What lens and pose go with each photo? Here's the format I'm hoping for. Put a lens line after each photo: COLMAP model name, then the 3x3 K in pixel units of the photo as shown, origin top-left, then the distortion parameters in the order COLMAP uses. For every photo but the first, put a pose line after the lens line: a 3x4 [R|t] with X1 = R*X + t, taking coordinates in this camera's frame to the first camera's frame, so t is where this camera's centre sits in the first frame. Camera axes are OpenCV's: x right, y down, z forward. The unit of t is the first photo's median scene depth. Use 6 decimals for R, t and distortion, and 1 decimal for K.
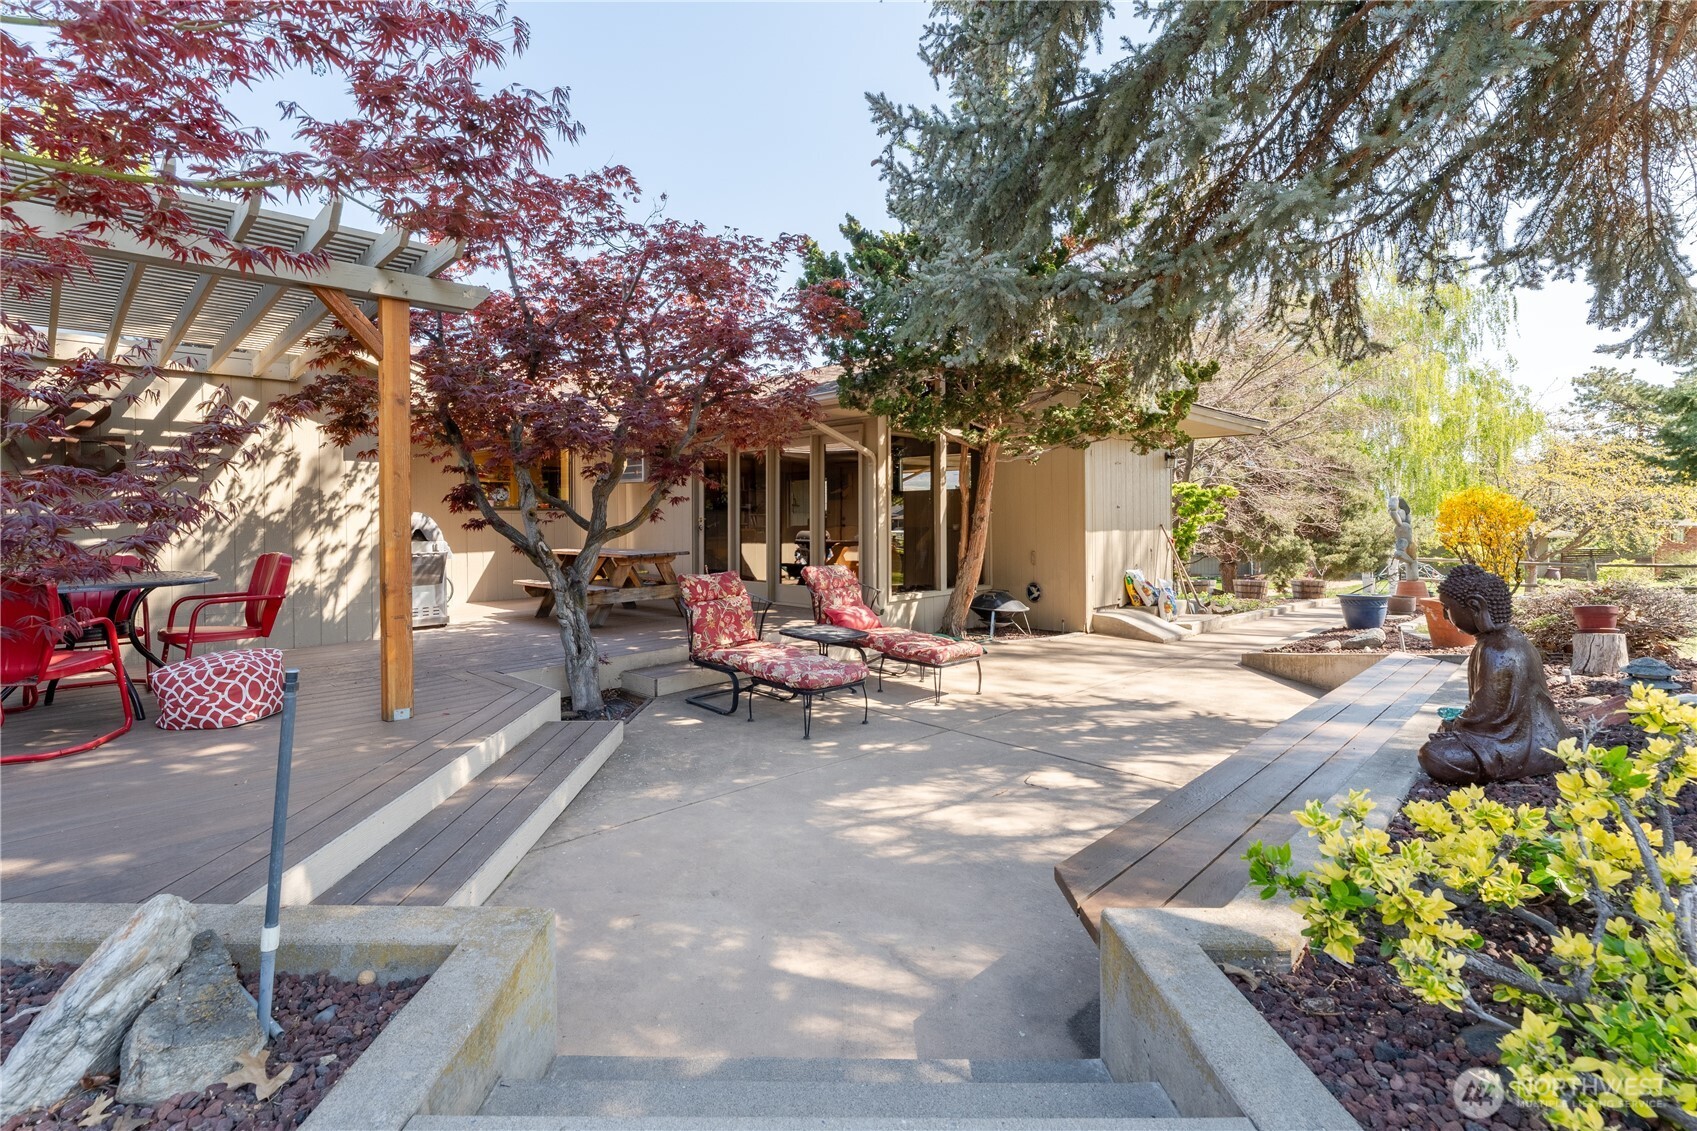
lens RADIAL K [[784.7, 0, 848.8], [0, 784.7, 516.5], [0, 0, 1]] dist [0.001061, 0.000050]
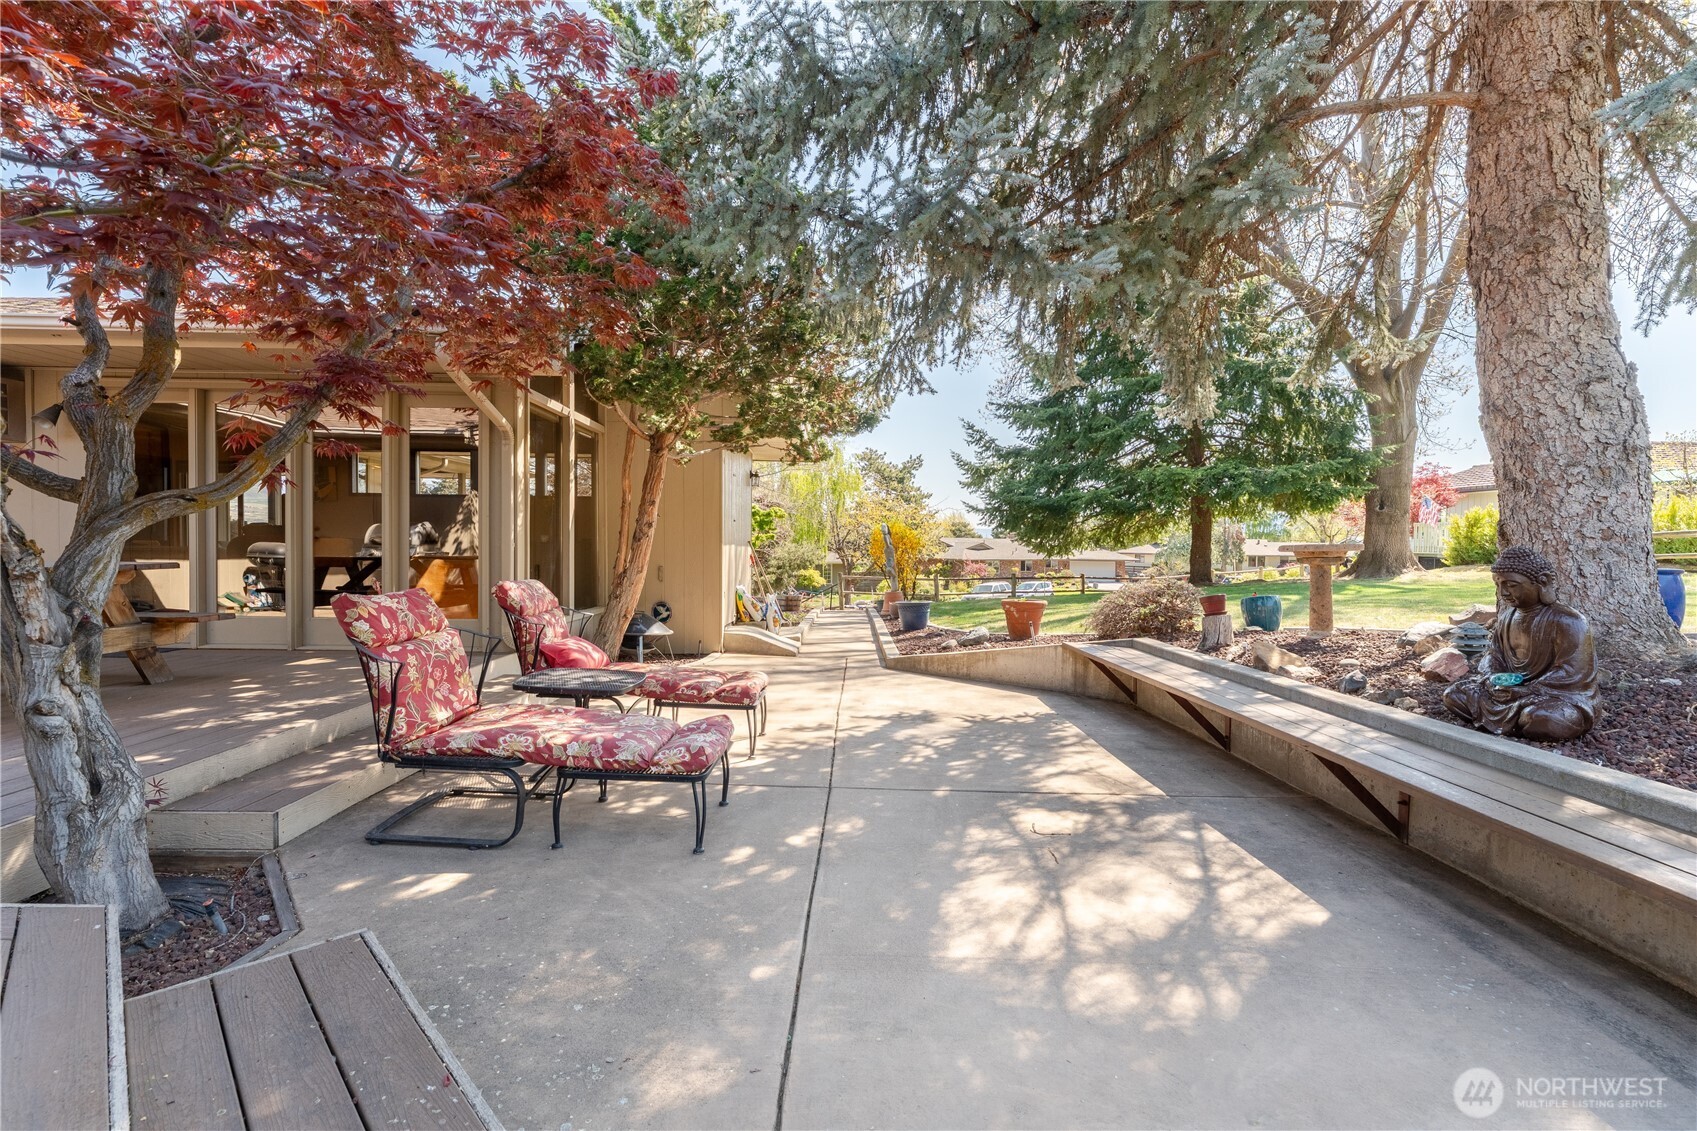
lens RADIAL K [[733.9, 0, 848.5], [0, 733.9, 565.5], [0, 0, 1]] dist [0.003393, 0.000337]
pose [[0.726009, -0.002341, 0.687681, -0.305560], [-0.015740, 0.999676, 0.020020, 0.040379], [-0.687505, -0.025359, 0.725737, 0.435146]]
